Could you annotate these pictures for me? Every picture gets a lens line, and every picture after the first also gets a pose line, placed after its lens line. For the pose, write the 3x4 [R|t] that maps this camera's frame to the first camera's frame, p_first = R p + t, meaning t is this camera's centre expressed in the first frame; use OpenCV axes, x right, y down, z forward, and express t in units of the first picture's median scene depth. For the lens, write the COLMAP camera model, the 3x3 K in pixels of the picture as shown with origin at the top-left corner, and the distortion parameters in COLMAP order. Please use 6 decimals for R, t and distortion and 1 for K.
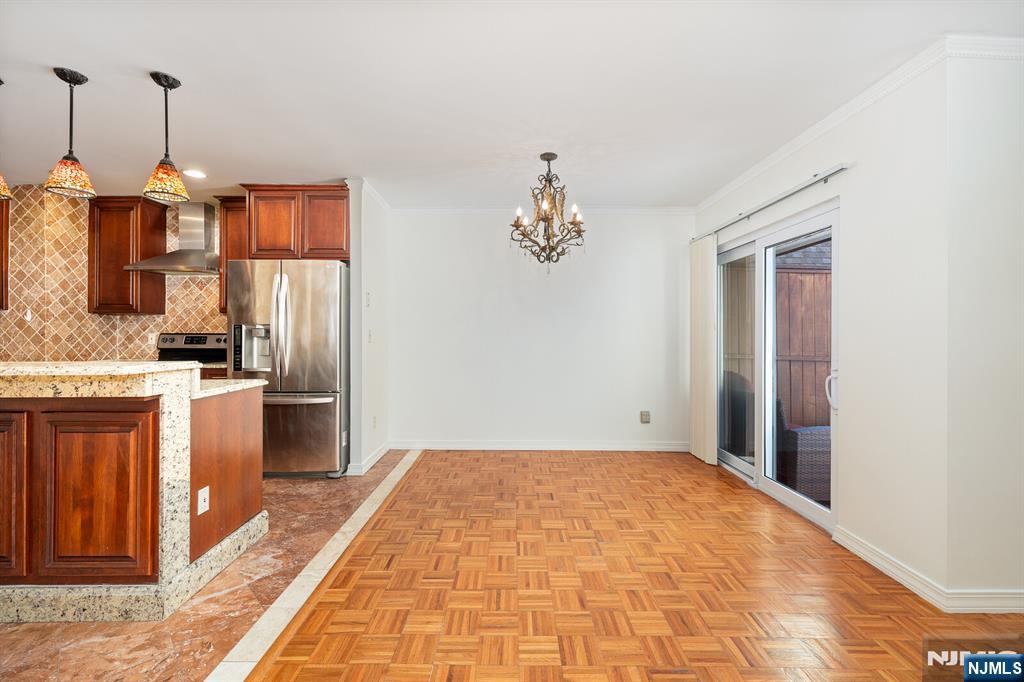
lens RADIAL K [[437.1, 0, 508.4], [0, 437.1, 332.3], [0, 0, 1]] dist [0.006412, -0.001950]
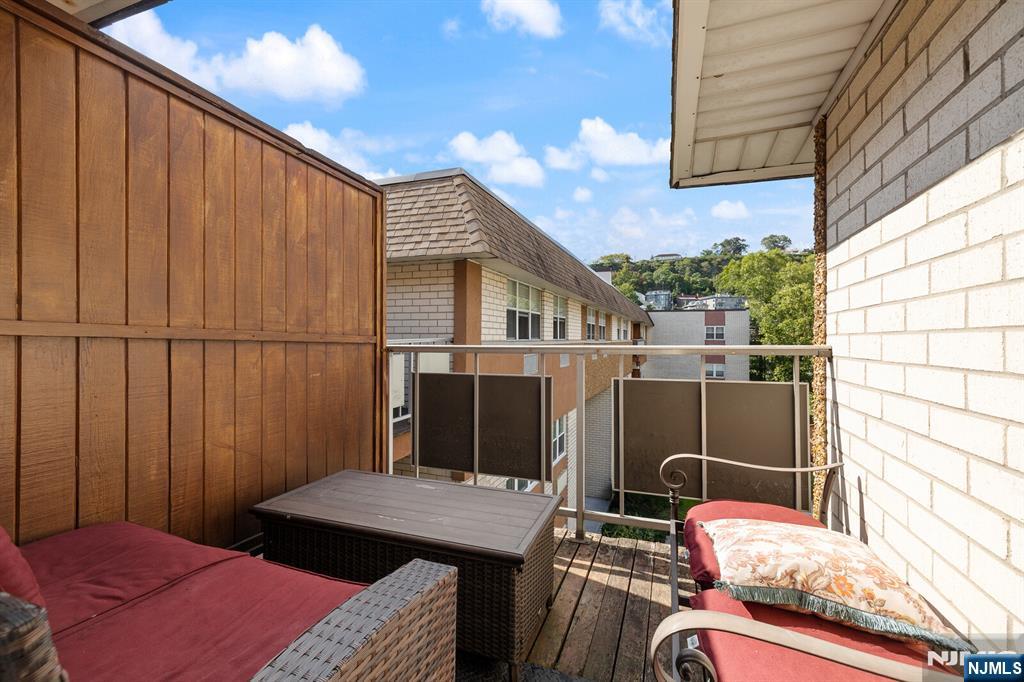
lens RADIAL K [[437.1, 0, 512.8], [0, 437.1, 338.1], [0, 0, 1]] dist [0.006412, -0.001950]
pose [[0.343629, 0.005592, 0.939089, 0.668618], [-0.013197, 0.999912, -0.001125, 0.099673], [-0.939013, -0.012007, 0.343672, 1.017400]]
